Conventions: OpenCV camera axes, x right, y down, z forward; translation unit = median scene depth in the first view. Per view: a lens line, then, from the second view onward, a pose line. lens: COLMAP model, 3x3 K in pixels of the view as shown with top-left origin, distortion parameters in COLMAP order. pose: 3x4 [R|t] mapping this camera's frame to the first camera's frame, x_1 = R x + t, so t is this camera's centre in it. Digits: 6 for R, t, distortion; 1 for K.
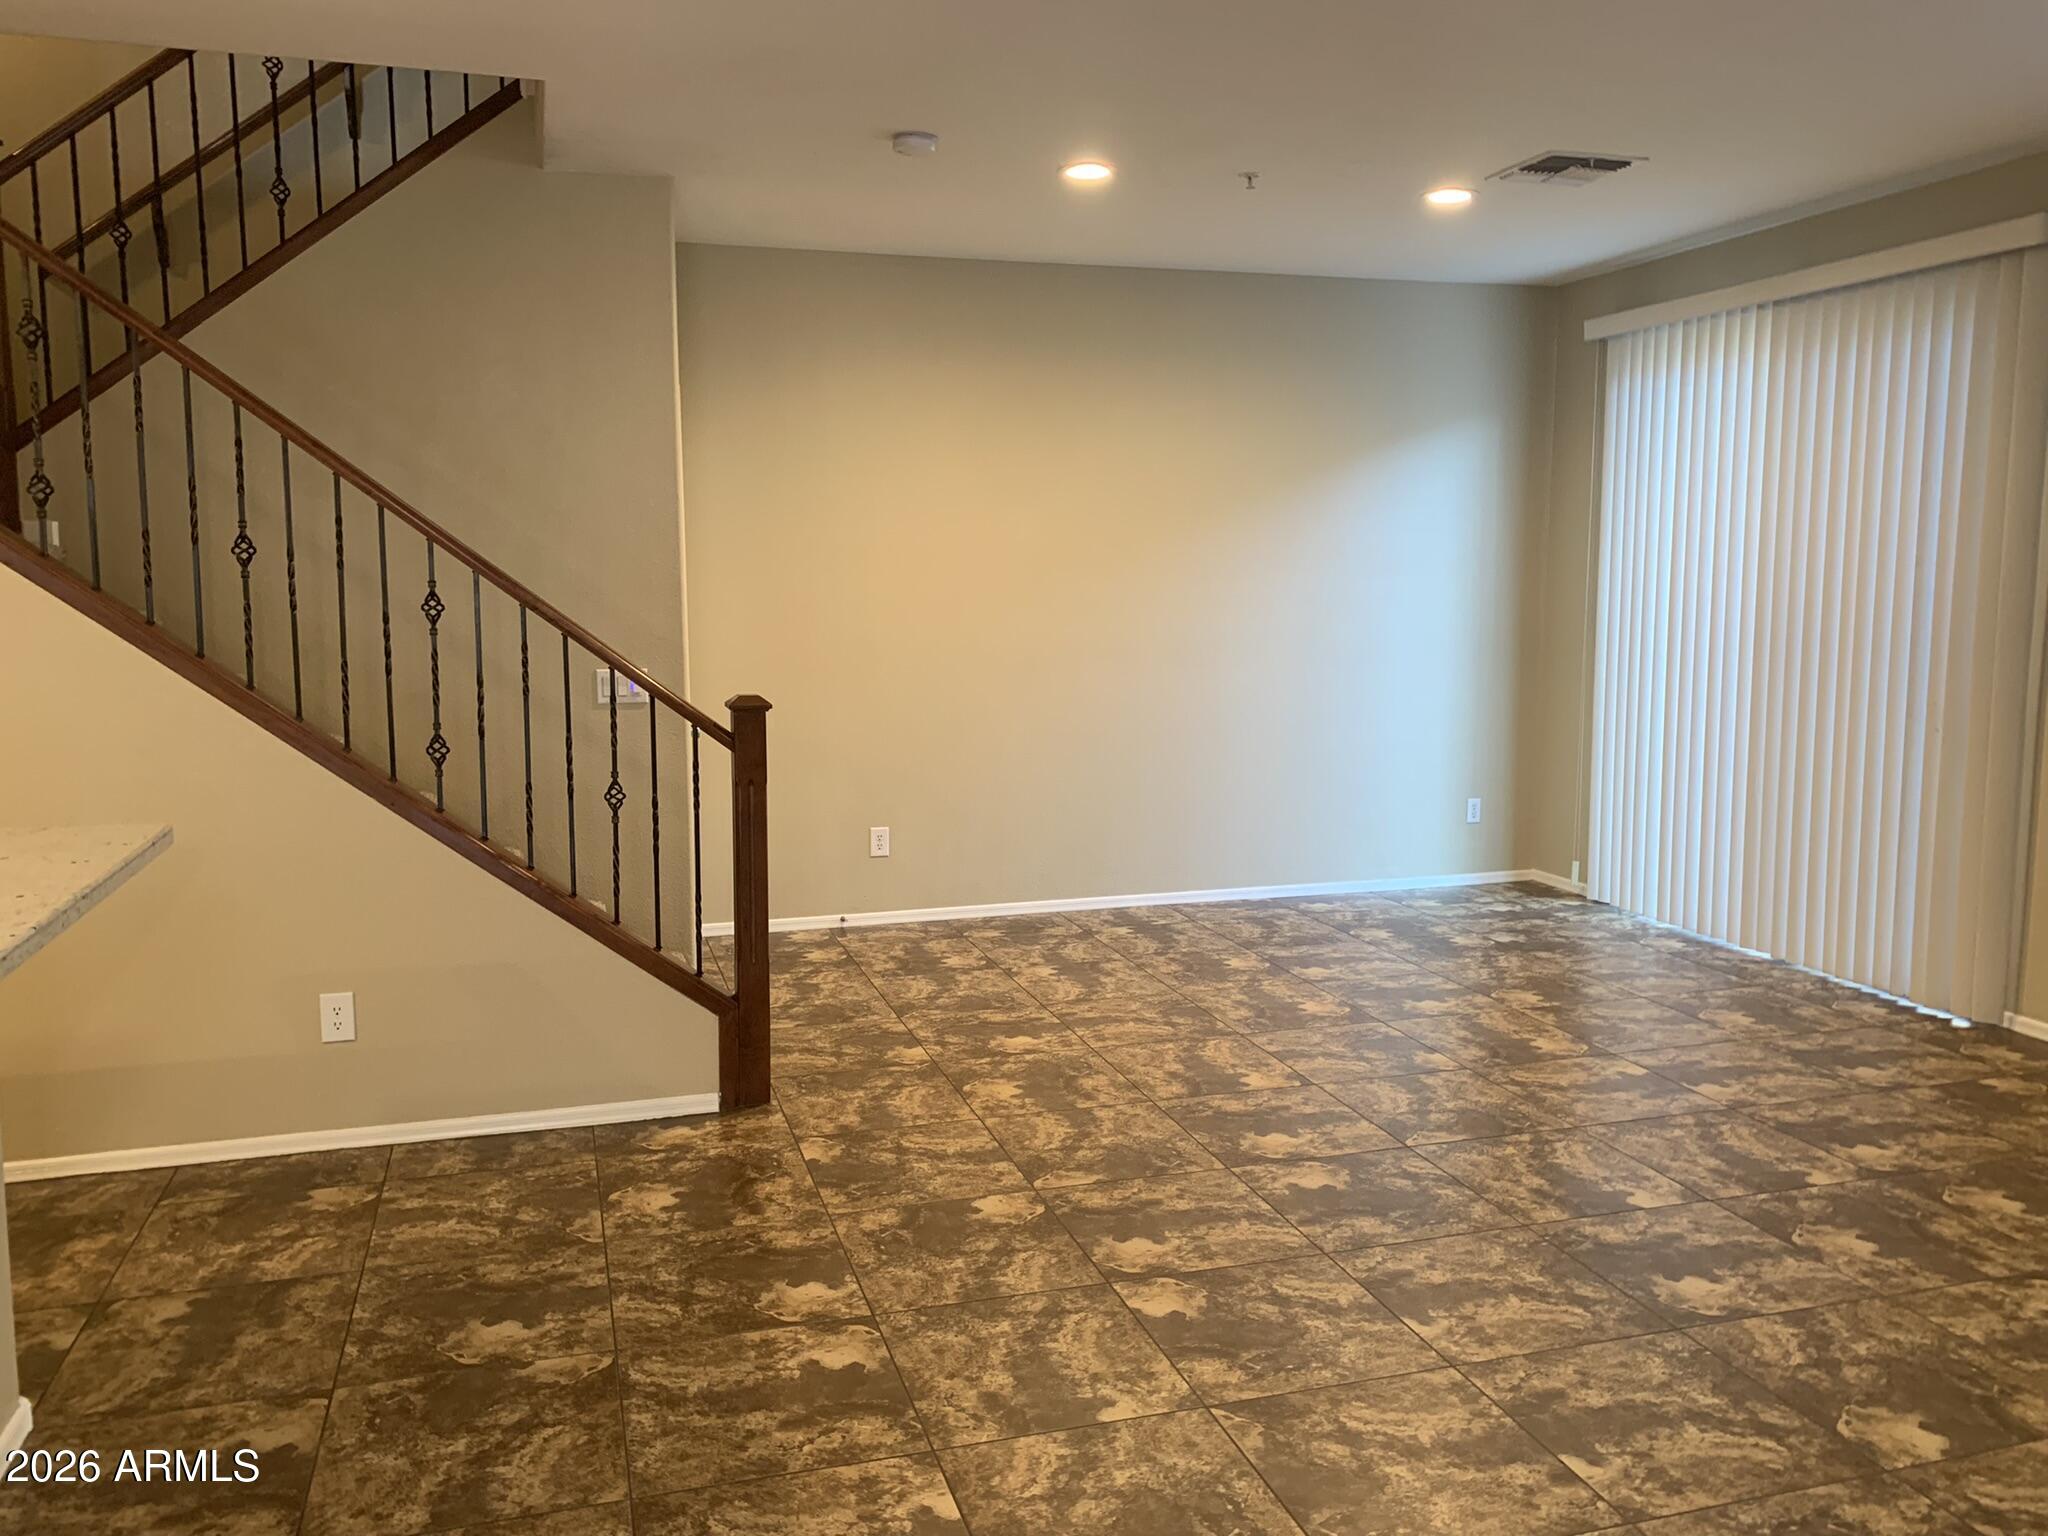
lens RADIAL K [[1571.0, 0, 1024.0], [0, 1571.0, 768.0], [0, 0, 1]] dist [-0.001302, 0.003819]
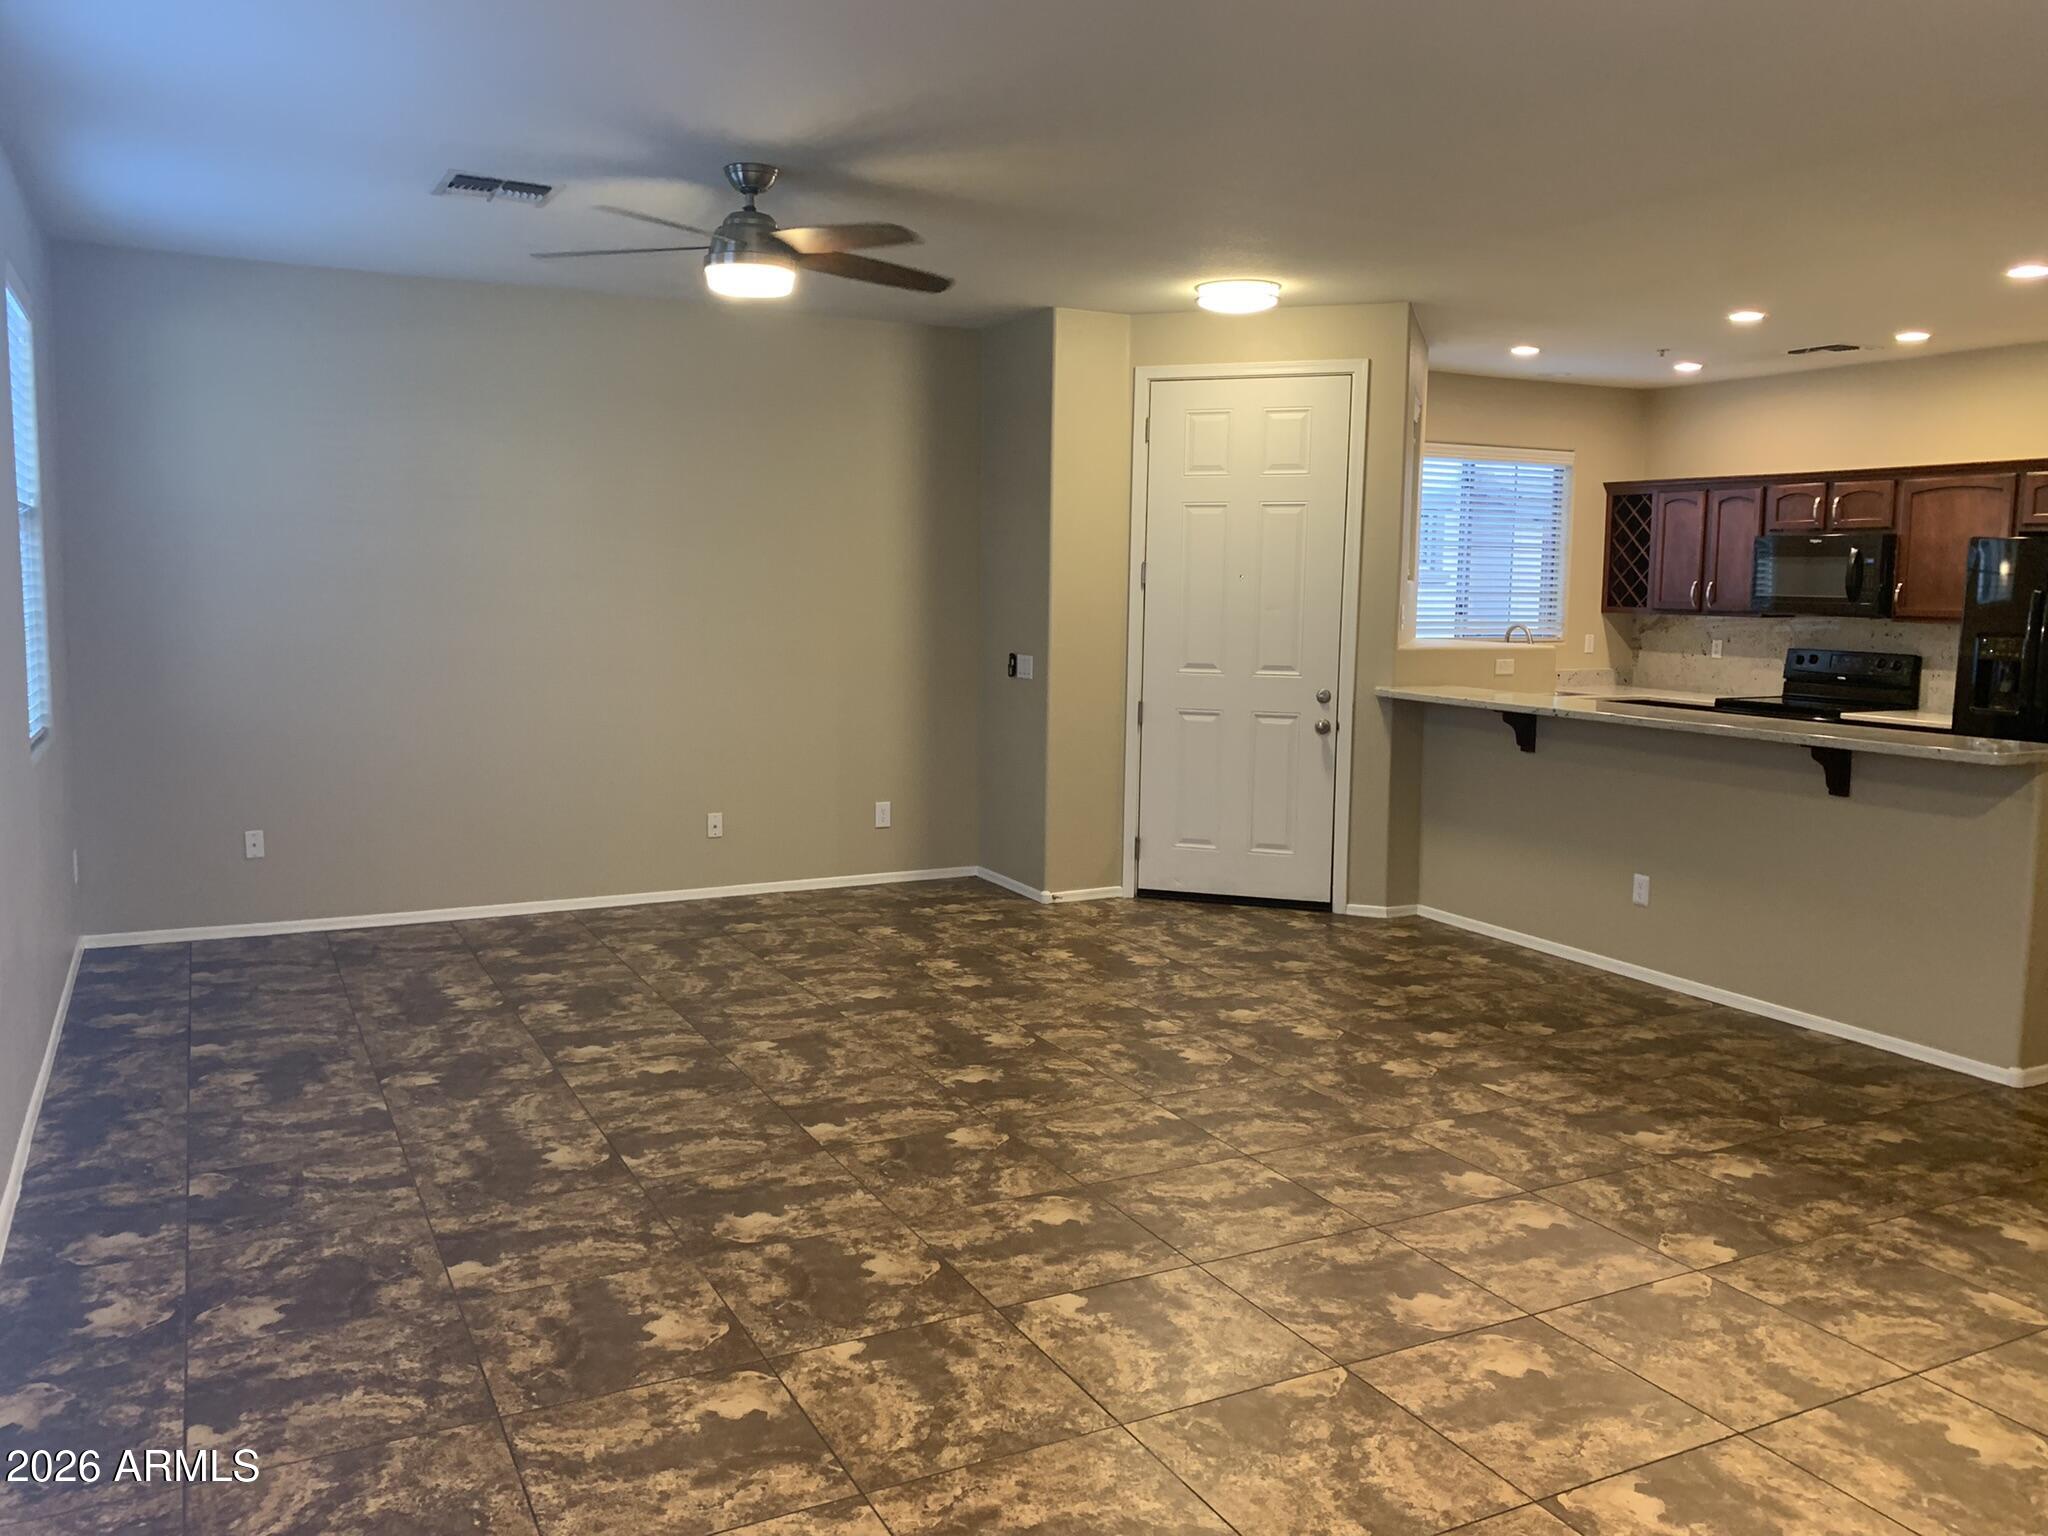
lens RADIAL K [[1589.6, 0, 943.2], [0, 1589.6, 734.2], [0, 0, 1]] dist [-0.006723, -0.005359]
pose [[-0.990285, 0.003618, -0.139006, 0.630298], [-0.028958, 0.972377, 0.231612, -0.269726], [0.136004, 0.233387, -0.962826, 1.911206]]
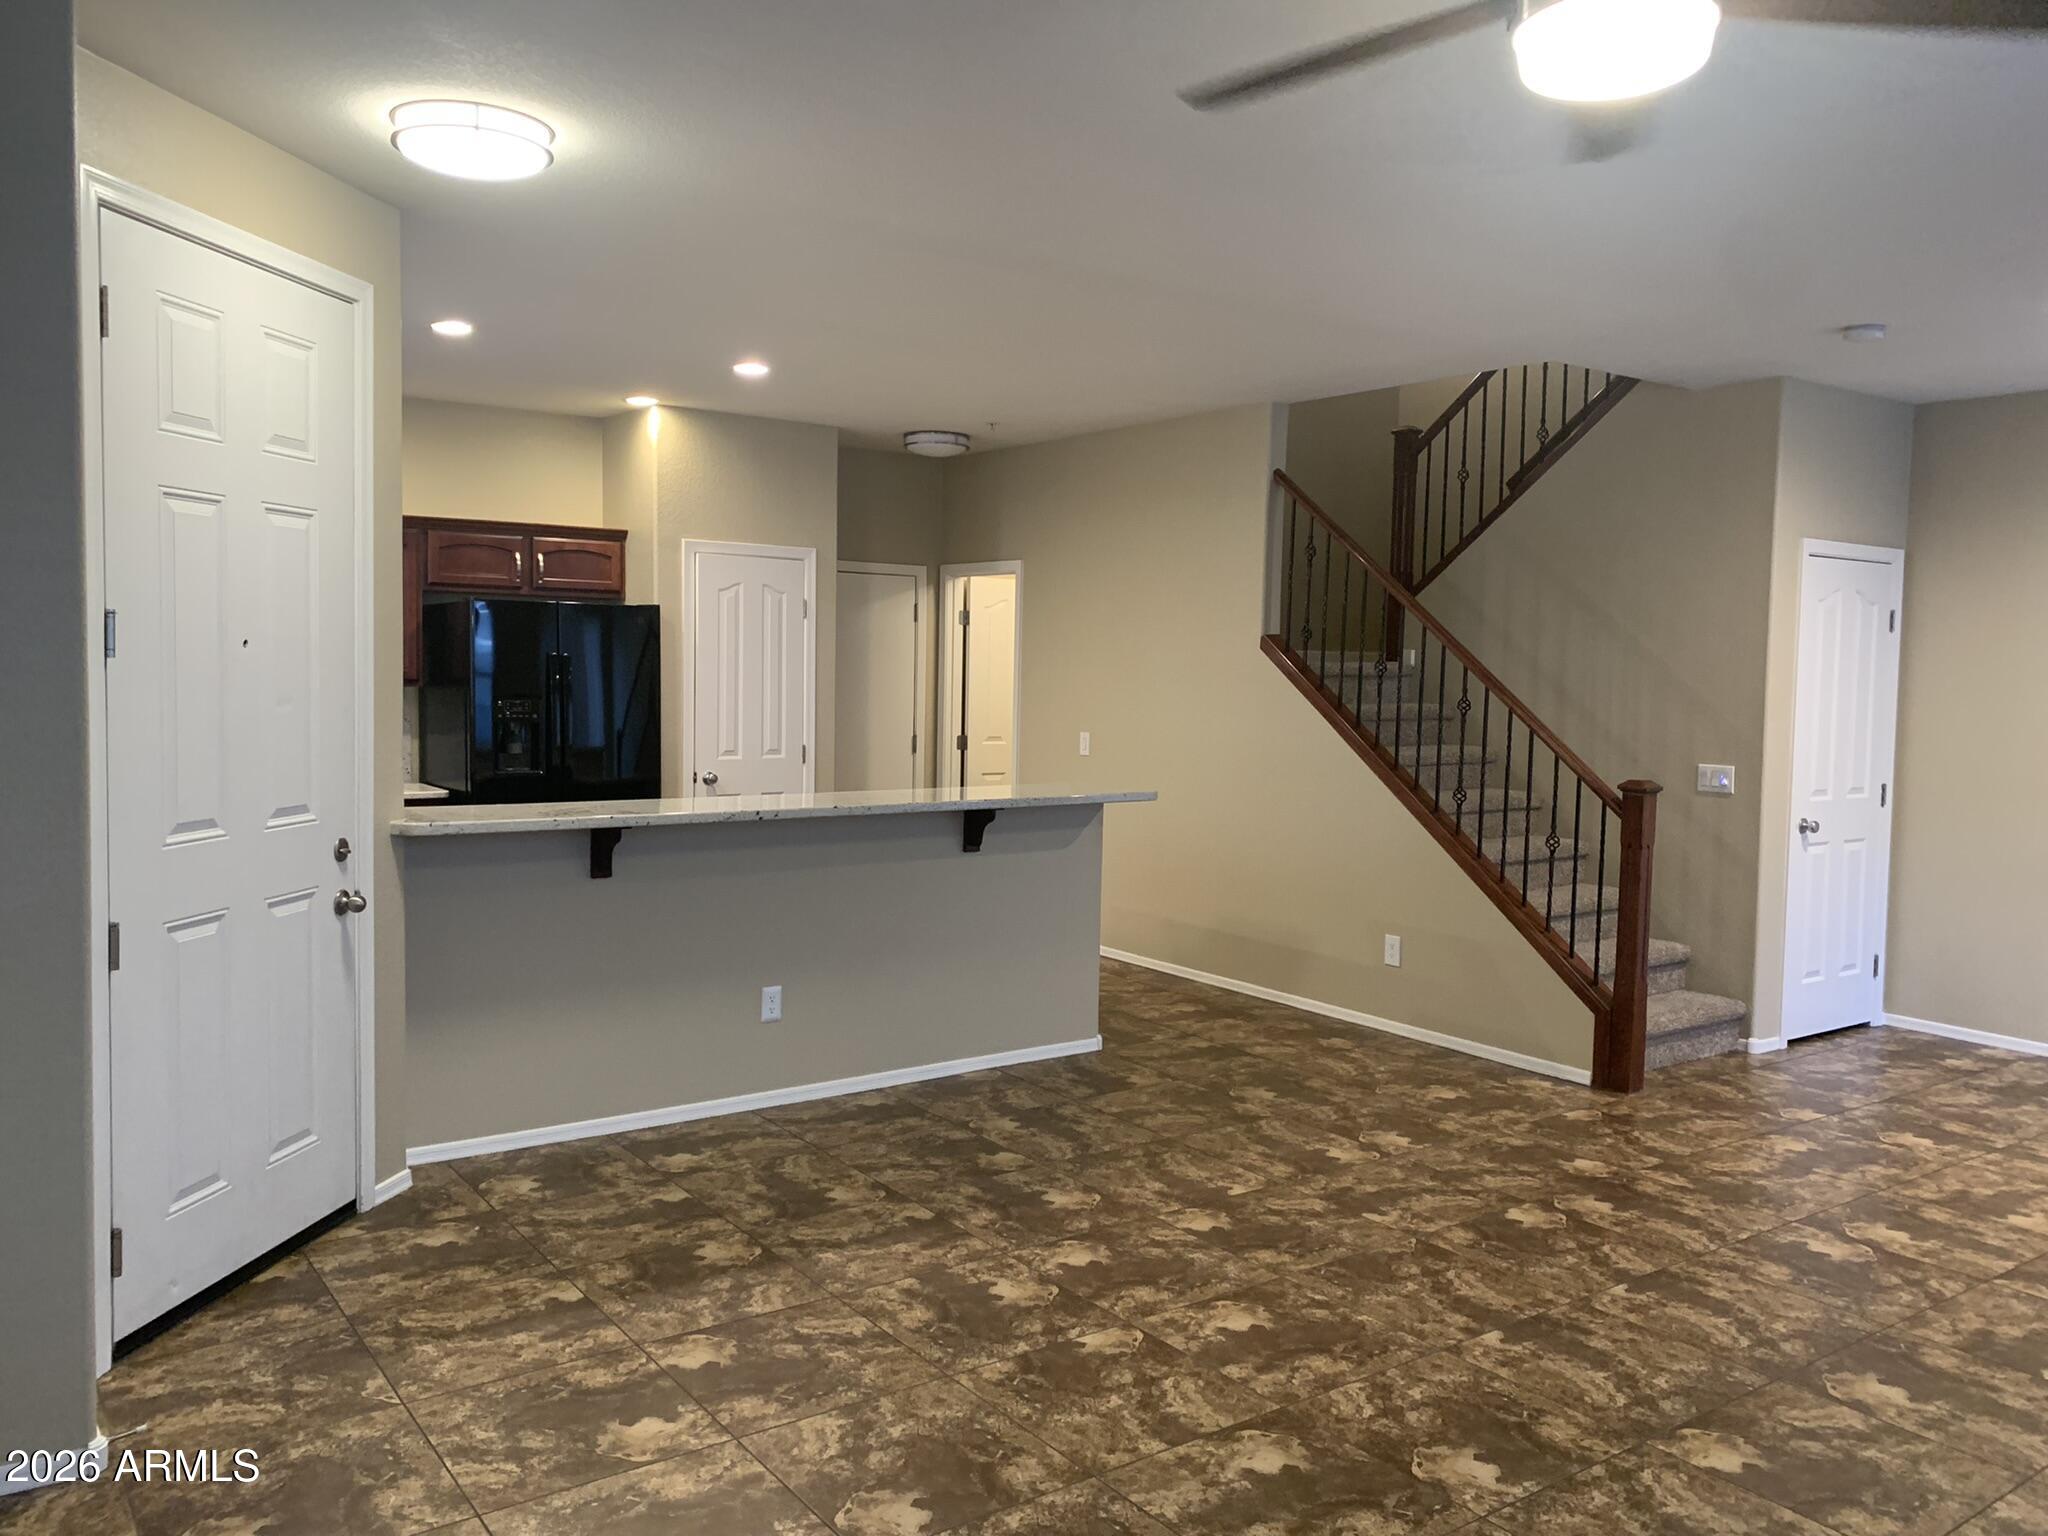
lens RADIAL K [[1602.2, 0, 1024.0], [0, 1602.2, 768.0], [0, 0, 1]] dist [0.046924, -0.081672]
pose [[0.332788, 0.074677, -0.940040, 1.133583], [-0.147223, 0.988750, 0.026427, -0.020325], [0.931438, 0.129601, 0.340039, 0.050818]]
